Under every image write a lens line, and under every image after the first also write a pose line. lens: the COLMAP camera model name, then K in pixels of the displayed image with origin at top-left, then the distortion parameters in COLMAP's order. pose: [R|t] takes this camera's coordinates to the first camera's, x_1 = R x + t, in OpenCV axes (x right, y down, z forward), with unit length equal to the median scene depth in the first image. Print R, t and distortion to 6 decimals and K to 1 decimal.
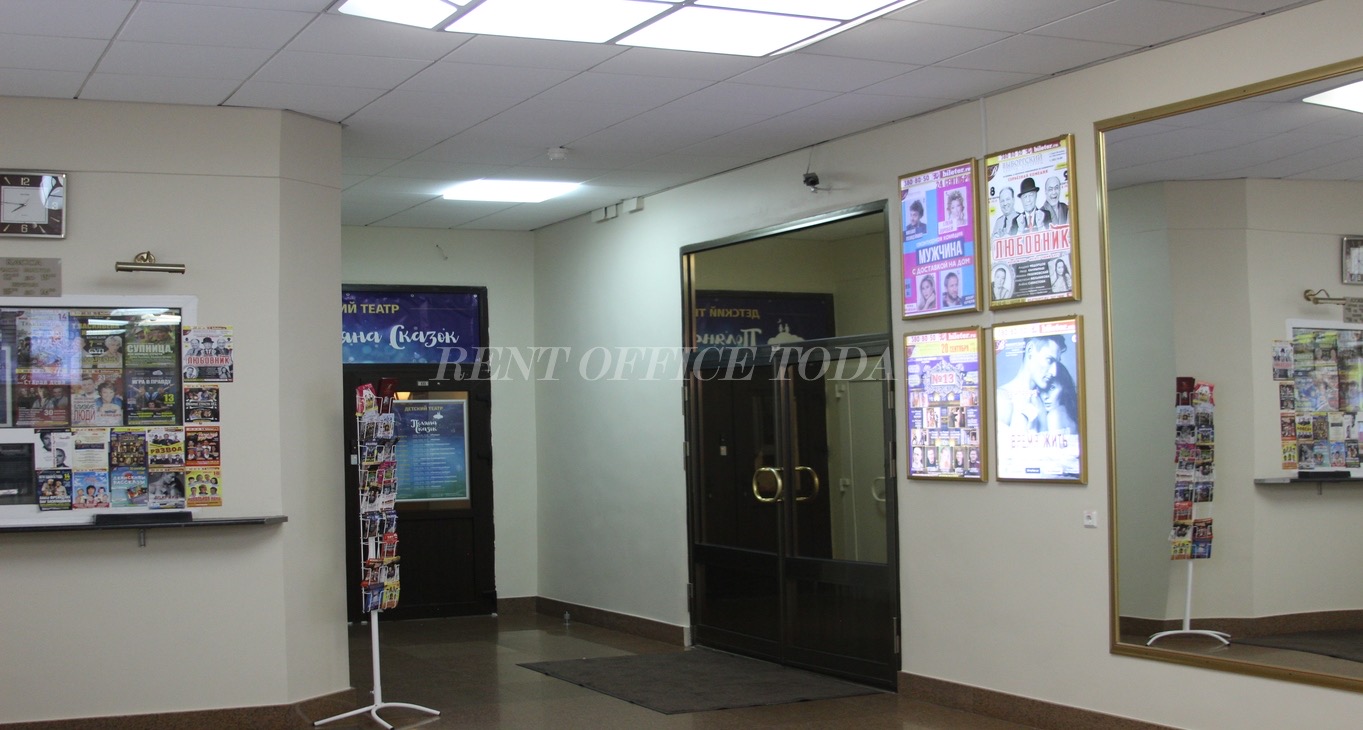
lens RADIAL K [[1714.7, 0, 681.5], [0, 1714.7, 365.0], [0, 0, 1]] dist [-0.145749, 0.026097]
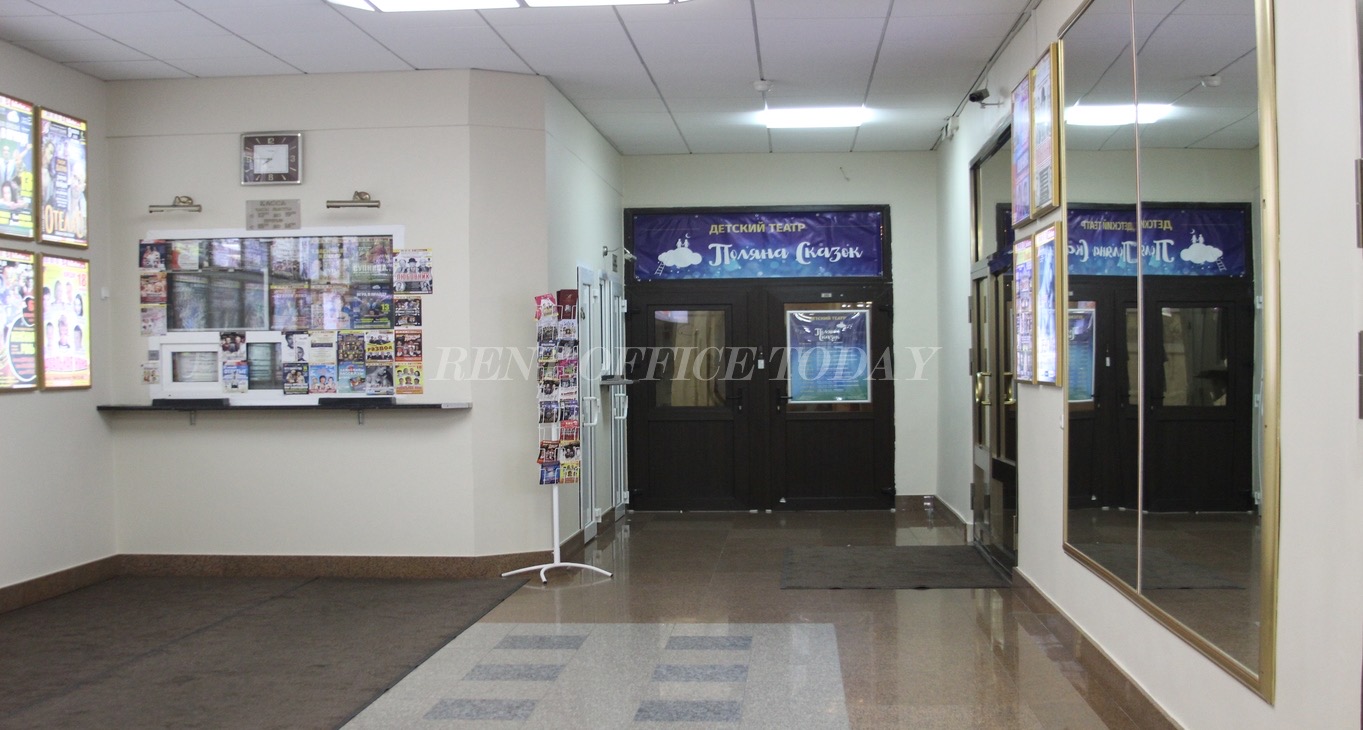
lens RADIAL K [[1714.7, 0, 681.5], [0, 1714.7, 365.0], [0, 0, 1]] dist [-0.145749, 0.026097]
pose [[0.876442, 0.012712, -0.481339, 0.500245], [0.010987, 0.998863, 0.046385, 0.006123], [0.481381, -0.045942, 0.875306, -0.004807]]
